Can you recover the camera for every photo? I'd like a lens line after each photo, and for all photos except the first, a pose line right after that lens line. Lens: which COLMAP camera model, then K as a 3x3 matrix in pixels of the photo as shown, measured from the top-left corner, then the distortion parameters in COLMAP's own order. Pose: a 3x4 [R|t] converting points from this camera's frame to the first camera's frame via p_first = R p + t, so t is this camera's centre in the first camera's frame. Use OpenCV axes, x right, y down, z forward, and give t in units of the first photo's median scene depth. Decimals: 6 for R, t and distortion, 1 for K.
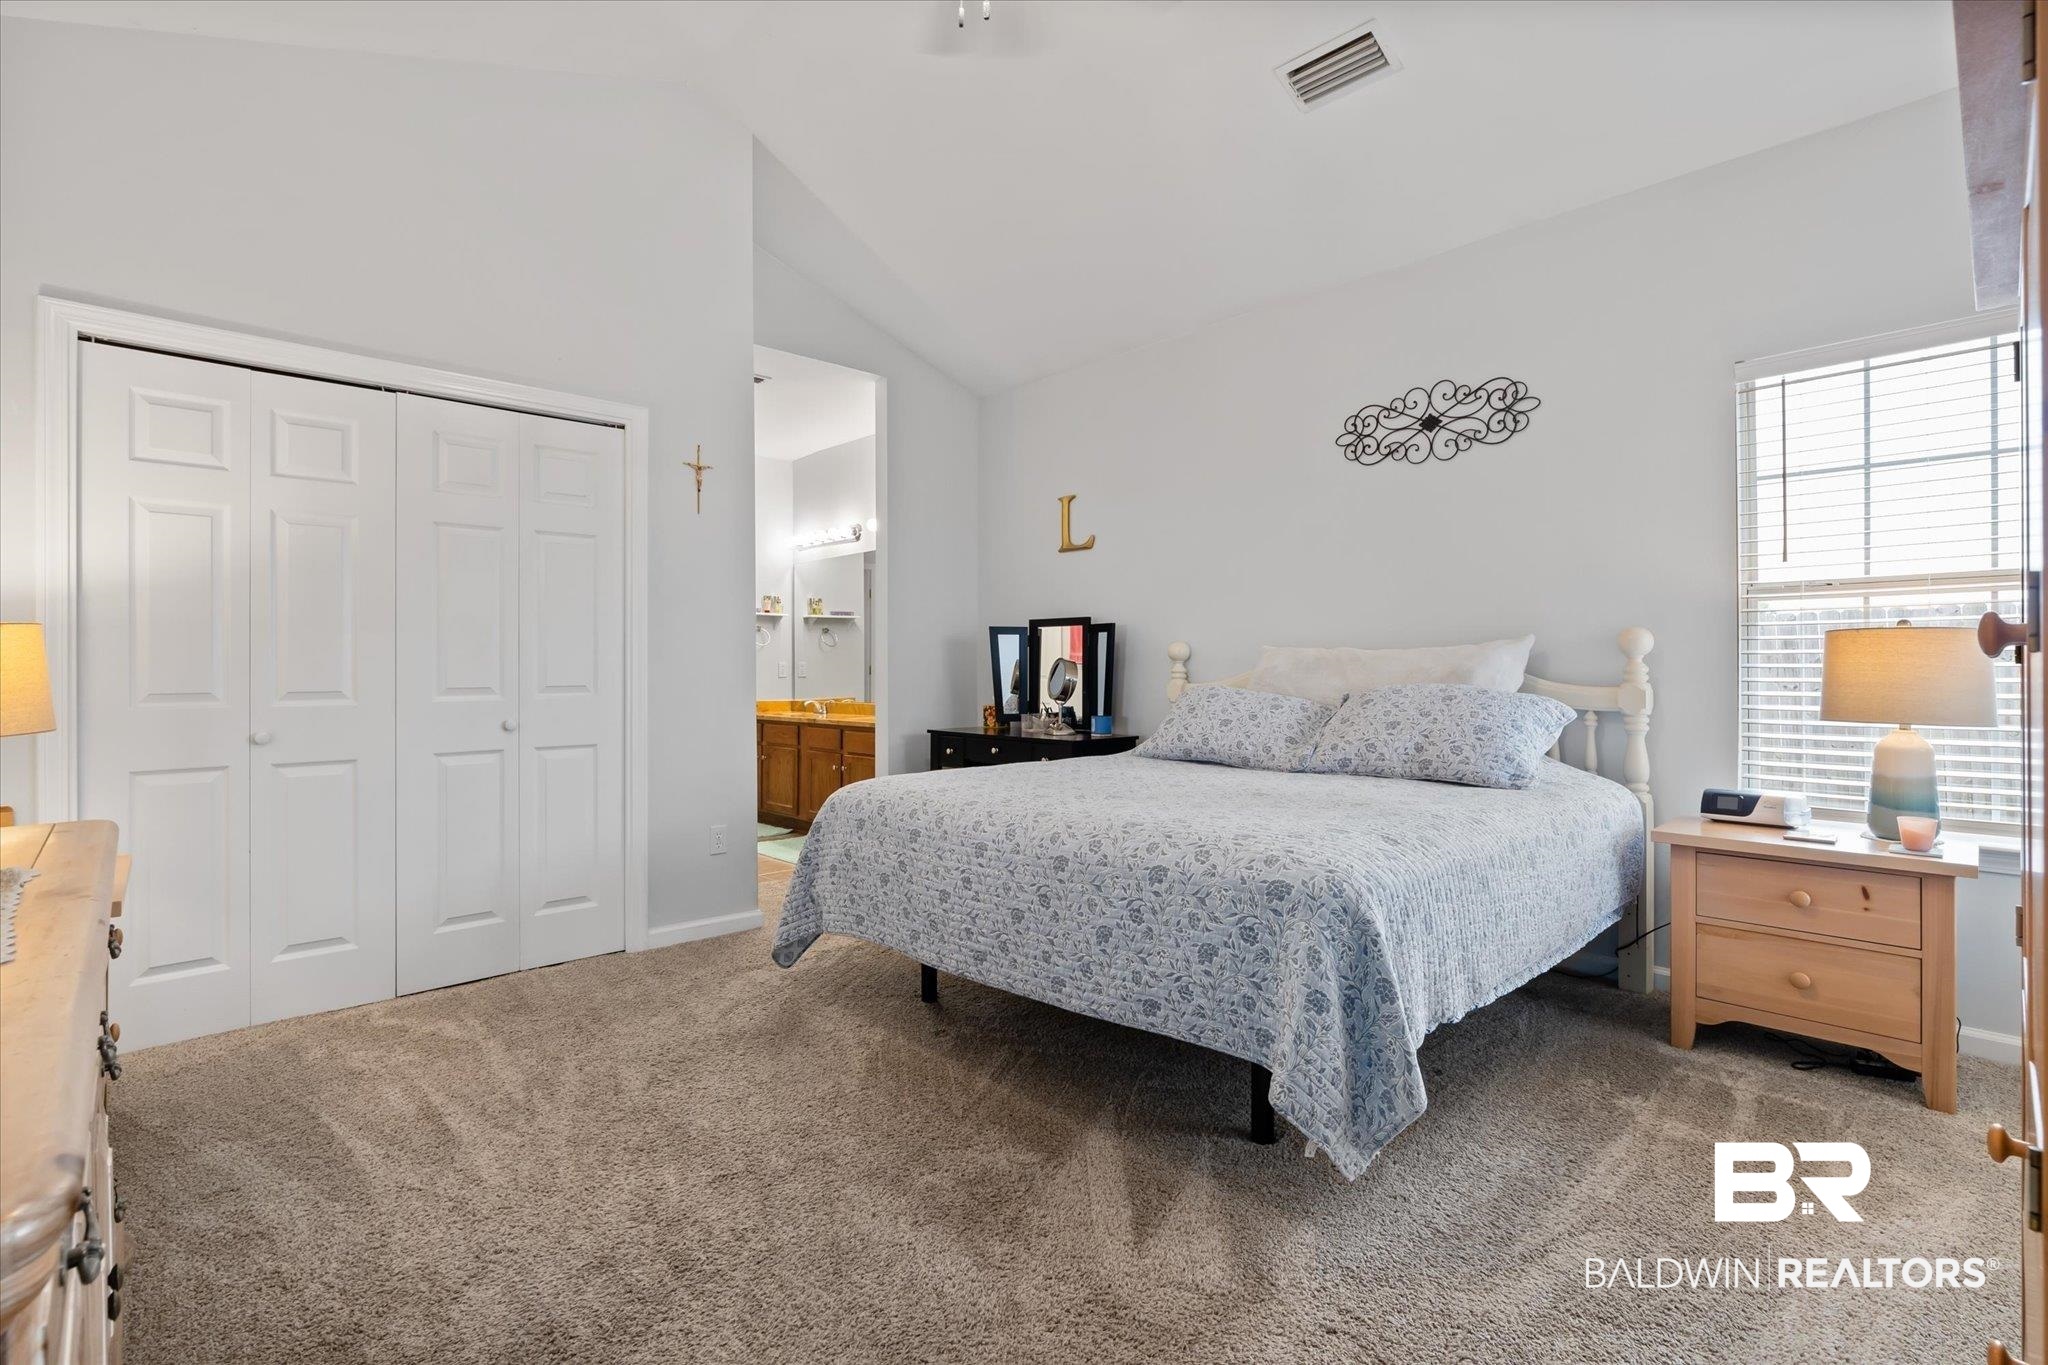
lens RADIAL K [[934.1, 0, 1021.5], [0, 934.1, 672.7], [0, 0, 1]] dist [-0.001966, 0.000194]
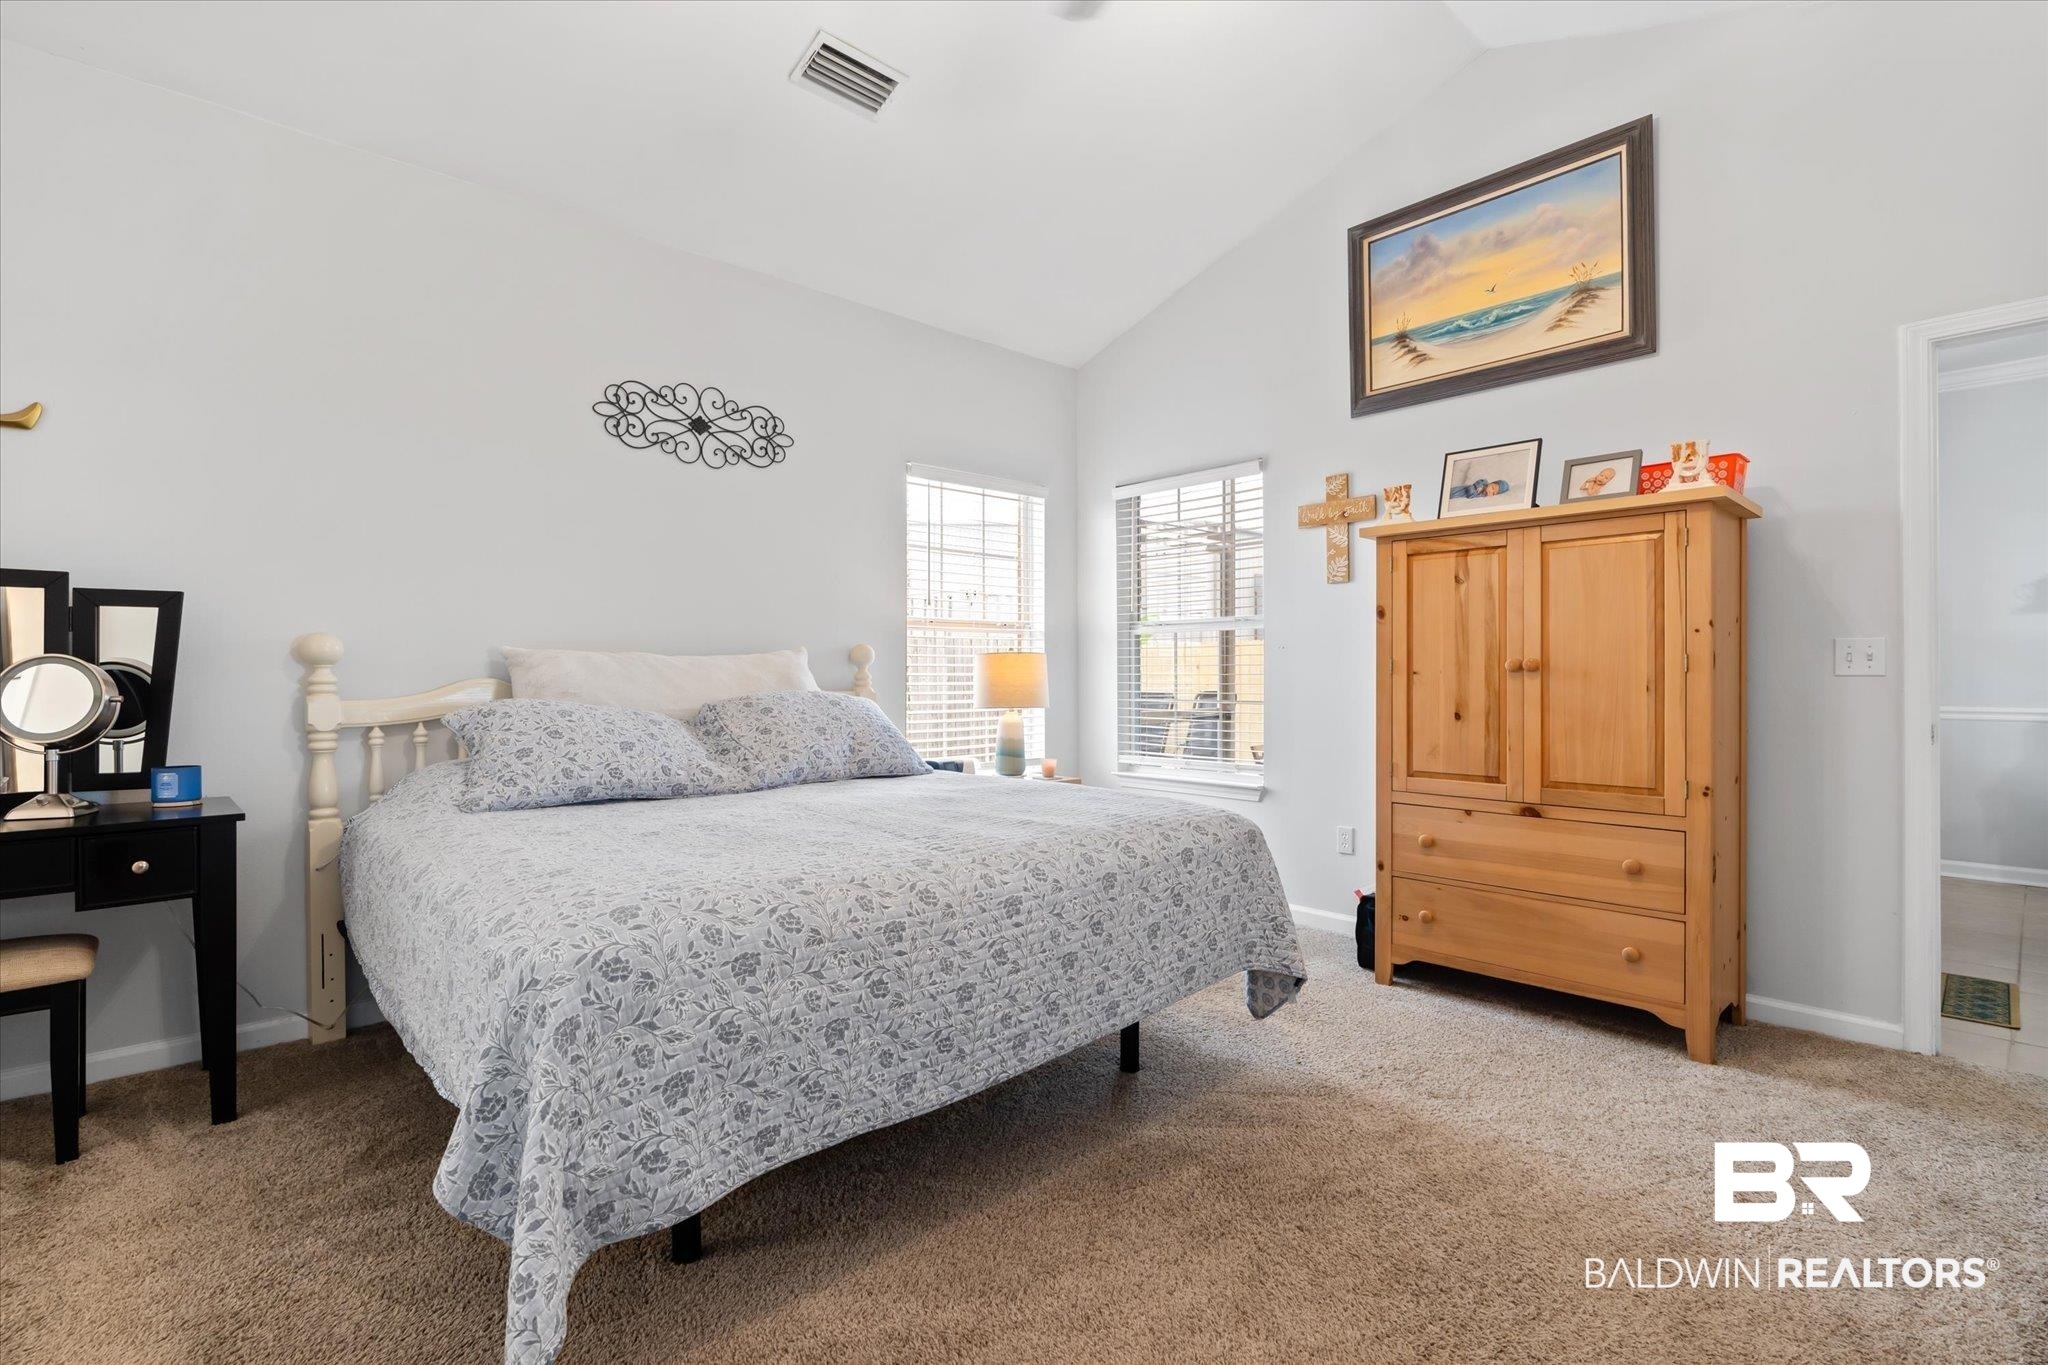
lens RADIAL K [[946.5, 0, 1024.6], [0, 946.5, 689.8], [0, 0, 1]] dist [-0.010873, 0.000626]
pose [[0.016850, -0.011925, 0.999787, -0.582482], [0.007127, 0.999905, 0.011806, 0.000096], [-0.999833, 0.006926, 0.016933, 0.685091]]
